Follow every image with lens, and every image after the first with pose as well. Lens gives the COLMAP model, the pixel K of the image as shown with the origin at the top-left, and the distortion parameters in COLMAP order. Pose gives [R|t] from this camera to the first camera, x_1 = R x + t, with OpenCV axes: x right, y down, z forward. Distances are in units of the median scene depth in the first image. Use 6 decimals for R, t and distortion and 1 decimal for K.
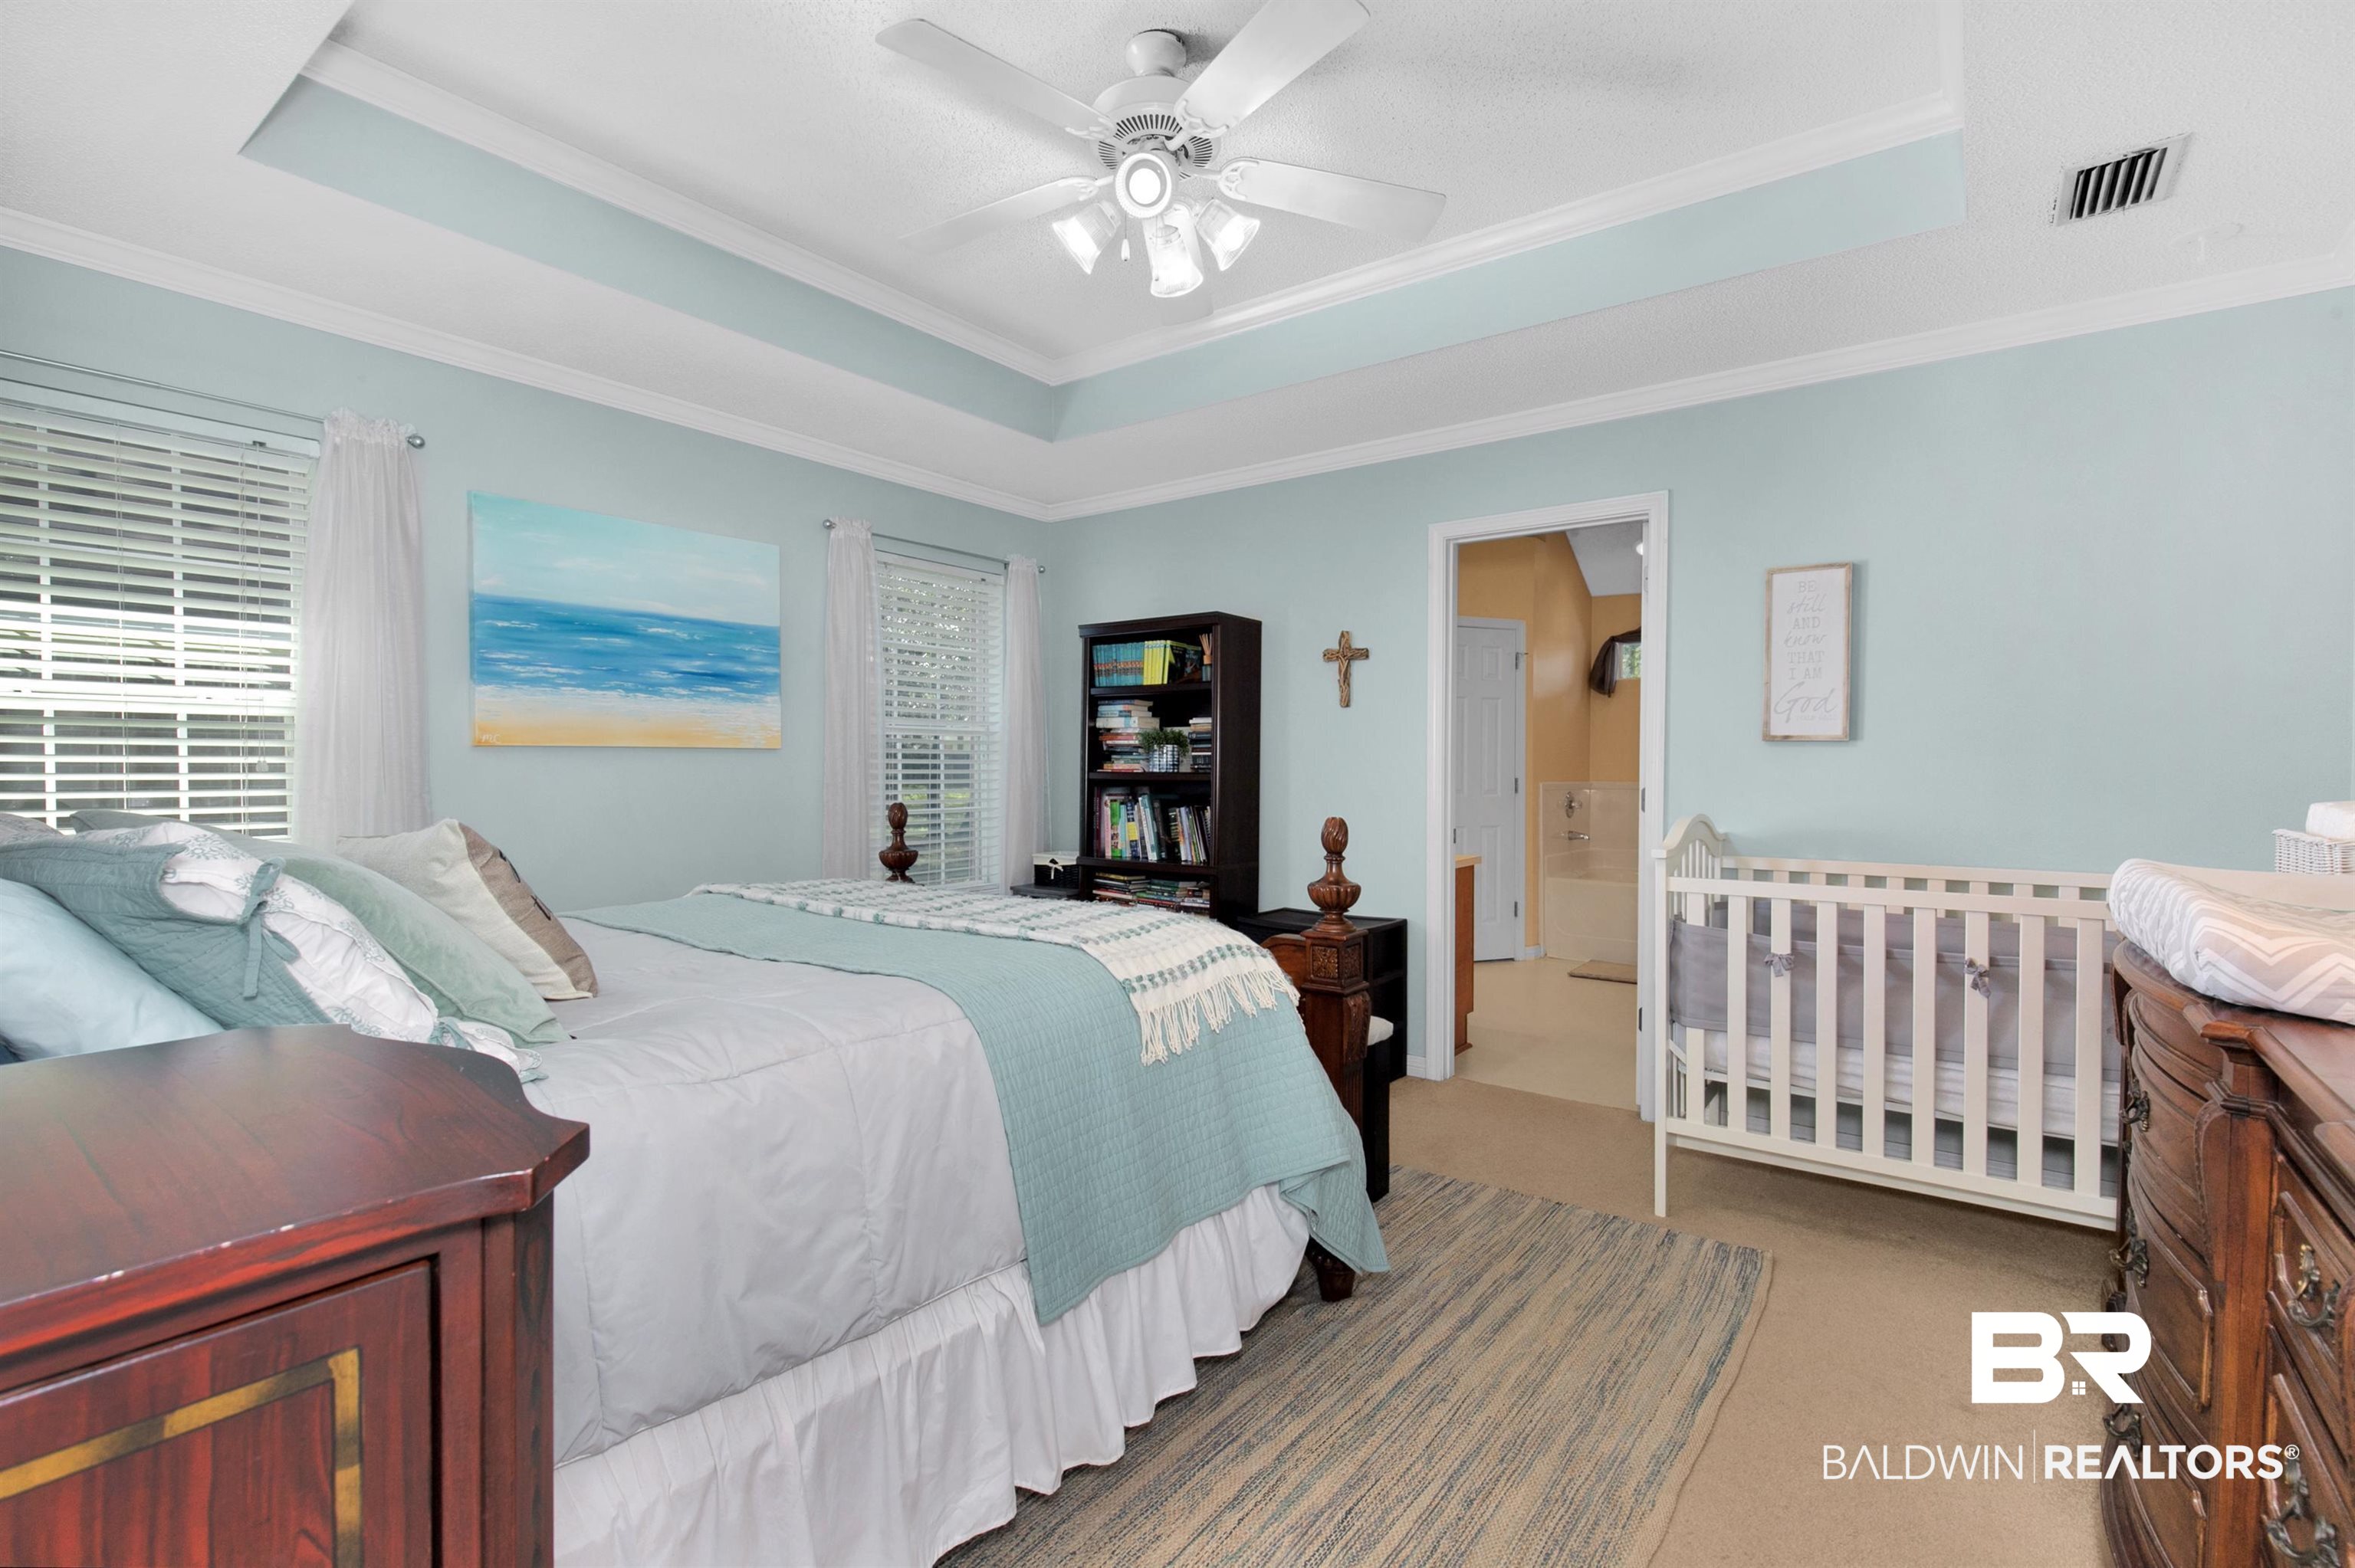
lens RADIAL K [[1080.4, 0, 1177.3], [0, 1080.4, 779.1], [0, 0, 1]] dist [-0.004419, -0.000677]
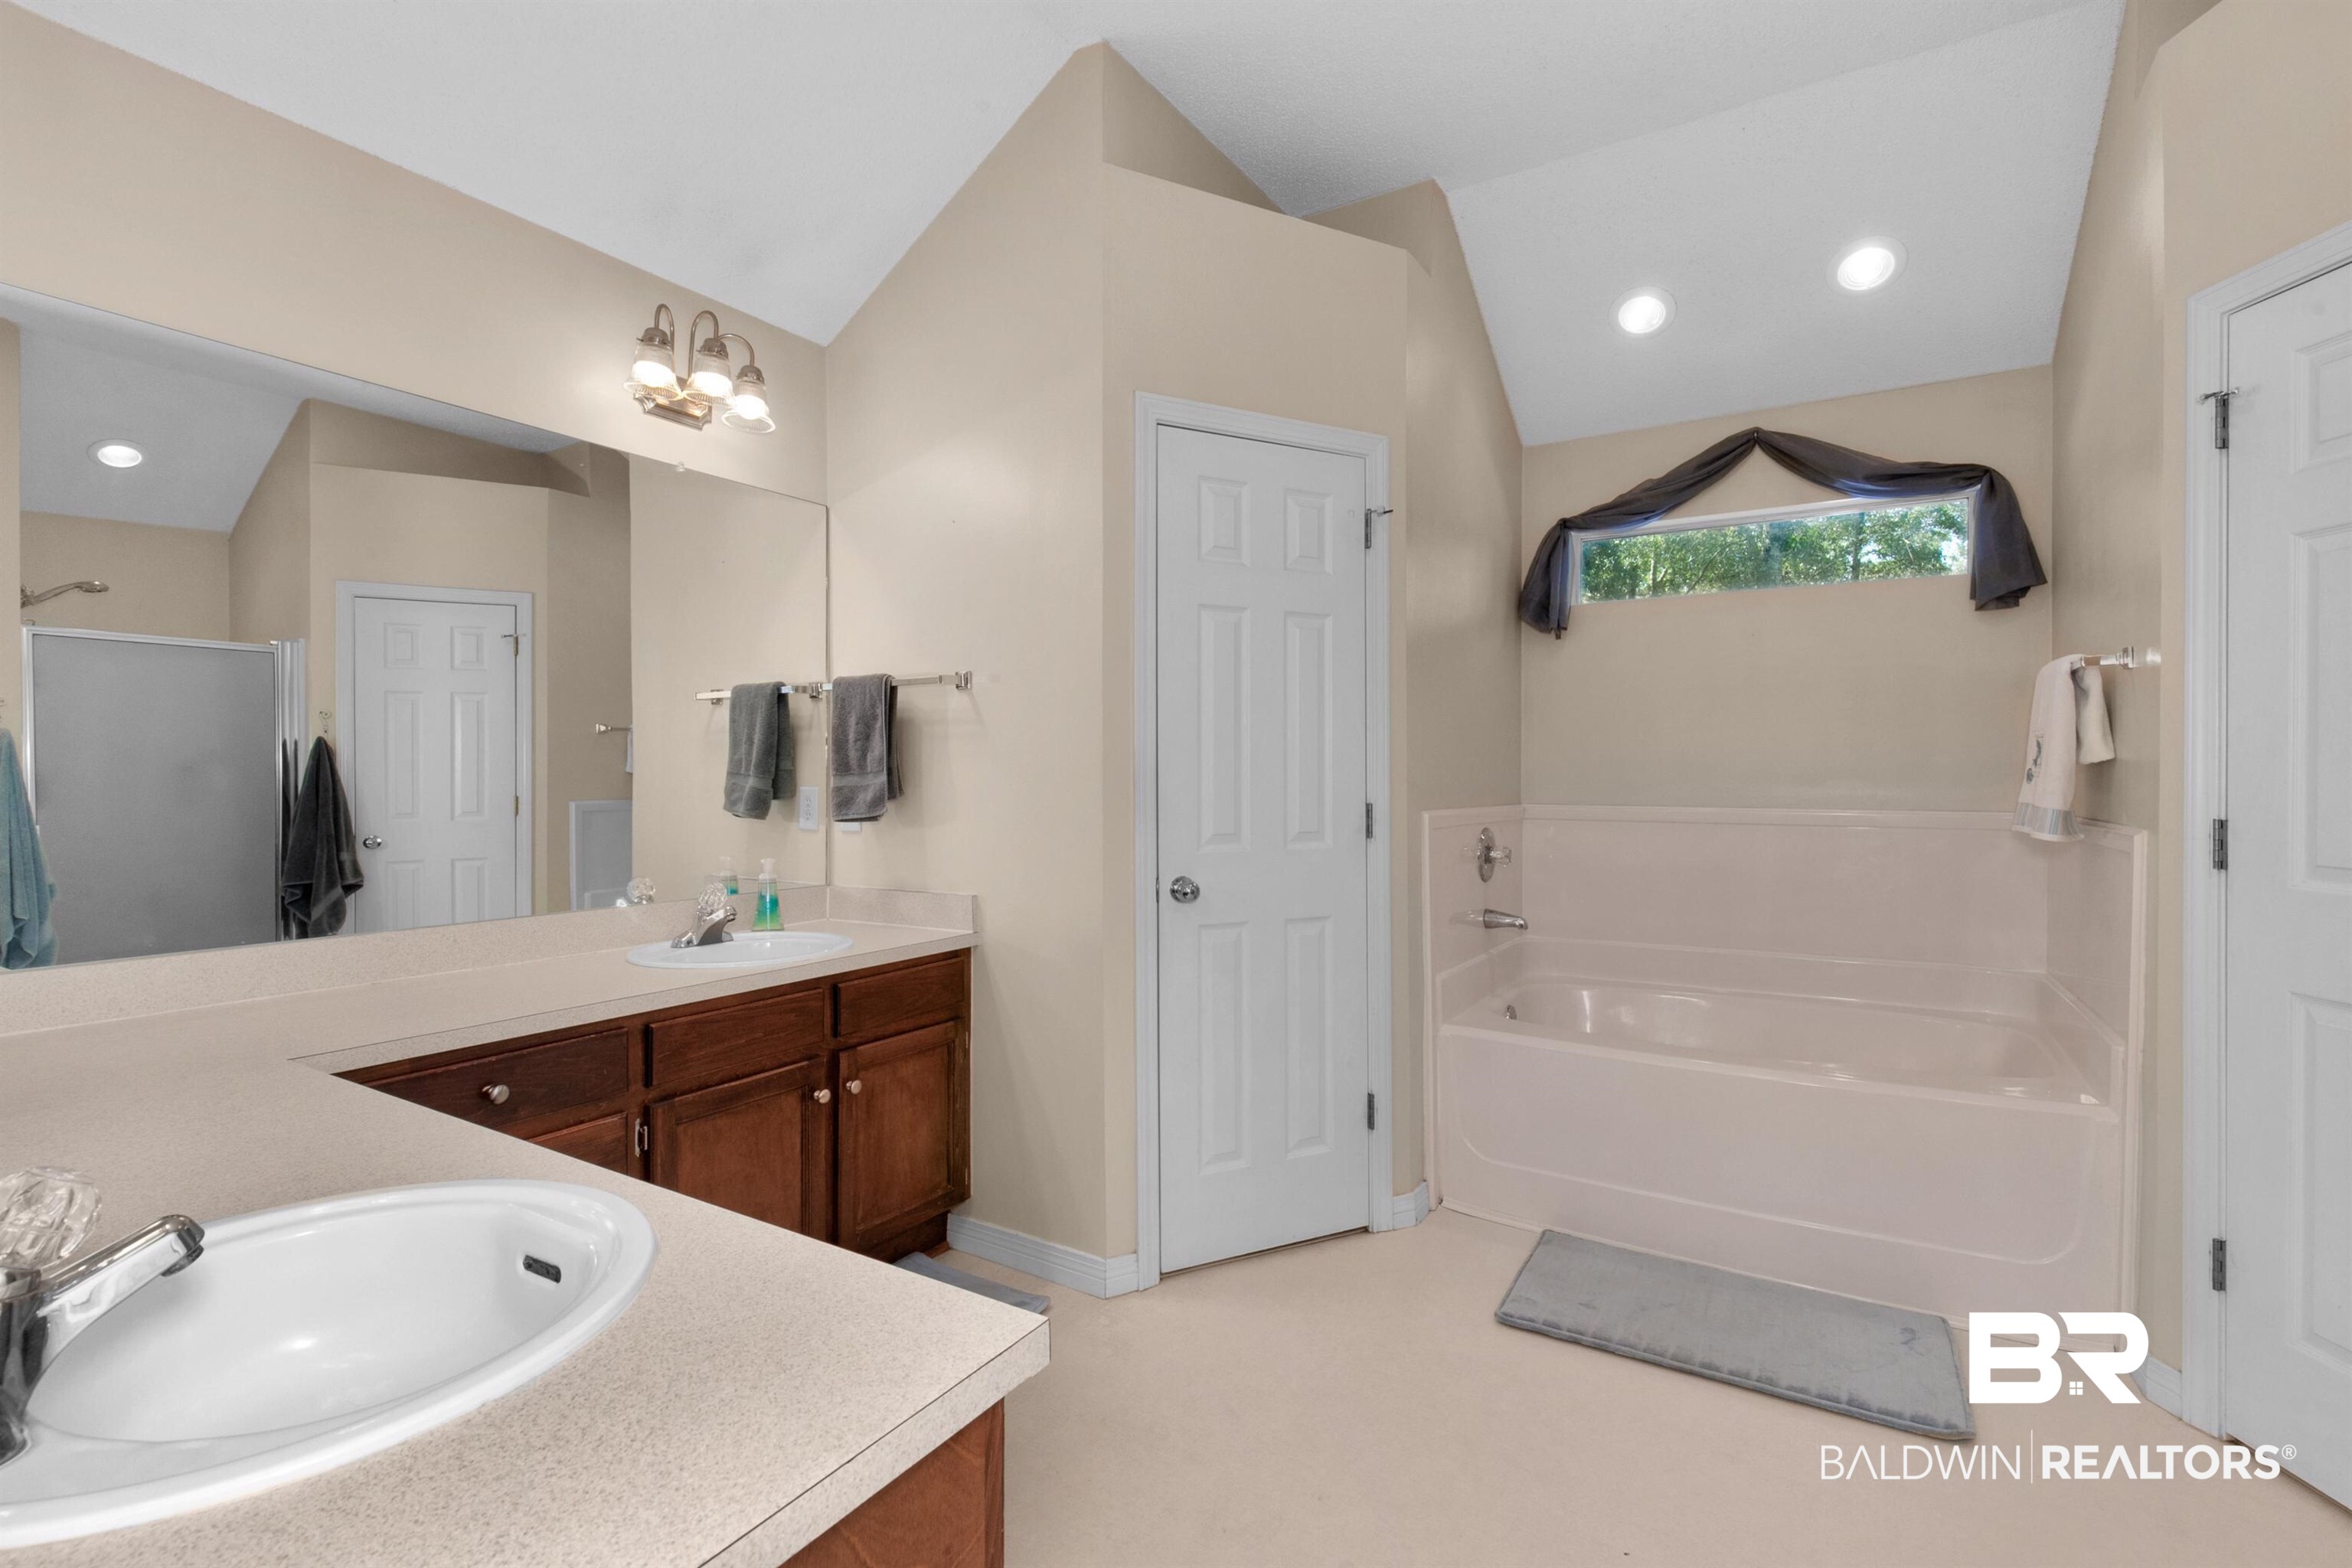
lens RADIAL K [[1079.2, 0, 1184.0], [0, 1079.2, 777.4], [0, 0, 1]] dist [-0.004419, -0.000677]
pose [[0.995468, -0.005414, 0.094944, 0.180352], [0.005831, 0.999975, -0.004114, -0.010140], [-0.094919, 0.004649, 0.995474, 0.524042]]
